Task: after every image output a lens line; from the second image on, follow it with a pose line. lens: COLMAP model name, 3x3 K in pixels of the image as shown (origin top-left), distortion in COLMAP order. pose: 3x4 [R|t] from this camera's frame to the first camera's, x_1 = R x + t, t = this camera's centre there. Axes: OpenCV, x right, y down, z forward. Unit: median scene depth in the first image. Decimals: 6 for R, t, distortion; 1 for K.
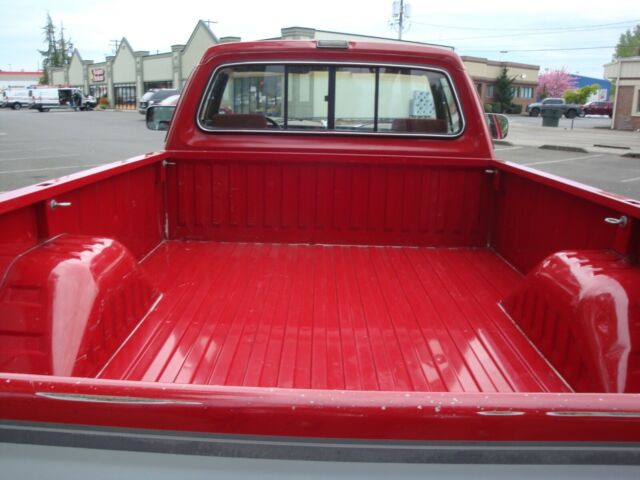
lens RADIAL K [[569.8, 0, 318.5], [0, 569.8, 241.7], [0, 0, 1]] dist [-0.109270, 0.053996]
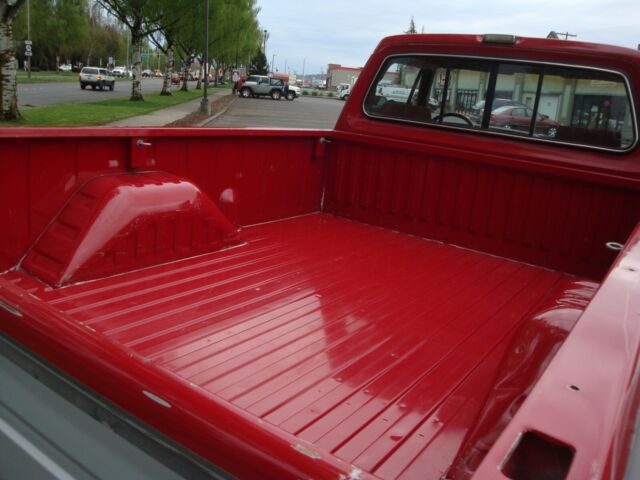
lens RADIAL K [[569.8, 0, 320.1], [0, 569.8, 238.6], [0, 0, 1]] dist [-0.109270, 0.053996]
pose [[0.836523, 0.202292, -0.509222, 0.301005], [-0.212883, 0.976333, 0.038142, 0.005585], [0.504886, 0.076498, 0.859789, 0.059361]]
